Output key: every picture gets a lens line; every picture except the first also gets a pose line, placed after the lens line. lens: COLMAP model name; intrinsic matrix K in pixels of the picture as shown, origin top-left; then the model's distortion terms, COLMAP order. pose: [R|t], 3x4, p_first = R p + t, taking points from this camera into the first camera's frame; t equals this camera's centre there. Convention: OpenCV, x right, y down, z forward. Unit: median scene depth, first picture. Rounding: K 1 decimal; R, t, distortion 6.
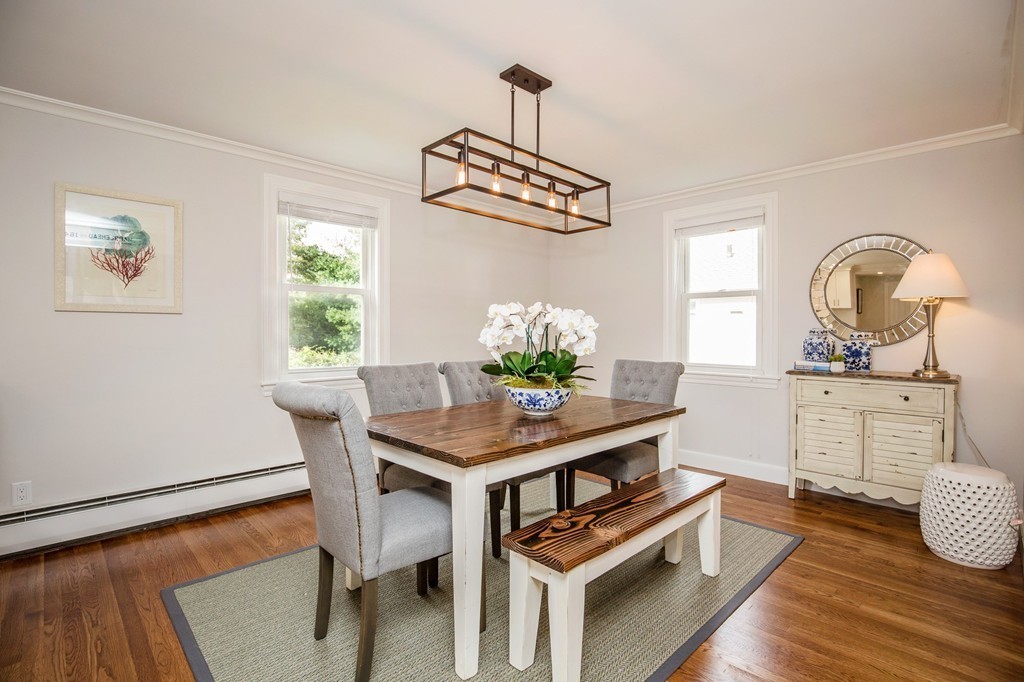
lens RADIAL K [[486.0, 0, 546.0], [0, 486.0, 337.4], [0, 0, 1]] dist [-0.001301, 0.000585]
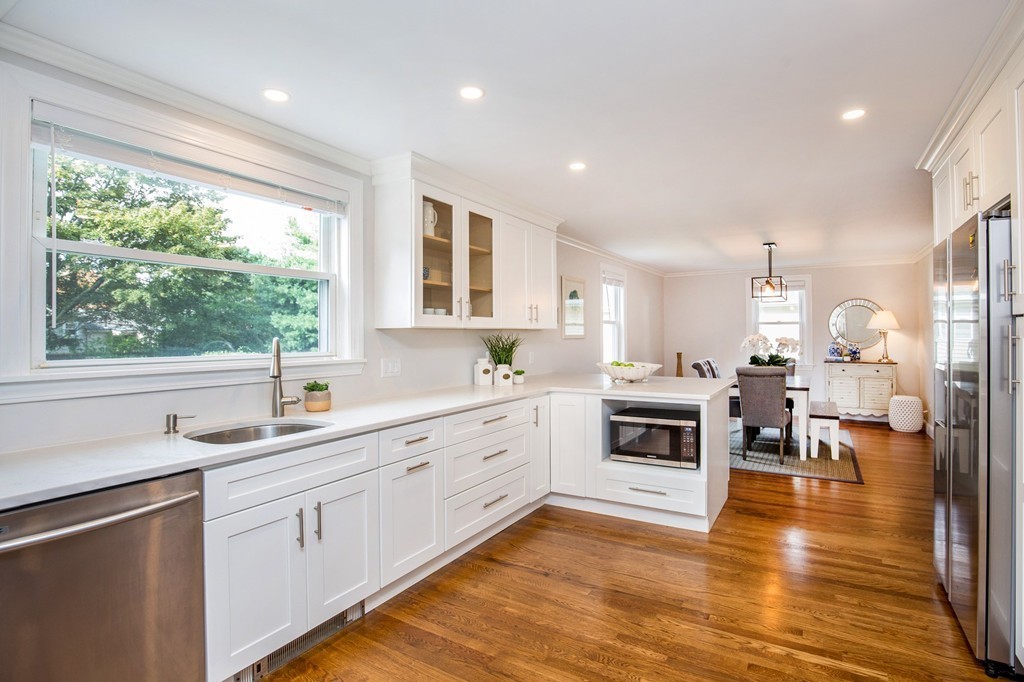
lens RADIAL K [[497.4, 0, 541.7], [0, 497.4, 336.6], [0, 0, 1]] dist [-0.028476, -0.000395]
pose [[0.970976, -0.005027, 0.239124, -1.314372], [0.006415, 0.999967, -0.005028, -0.039559], [-0.239091, 0.006416, 0.970976, -0.871953]]
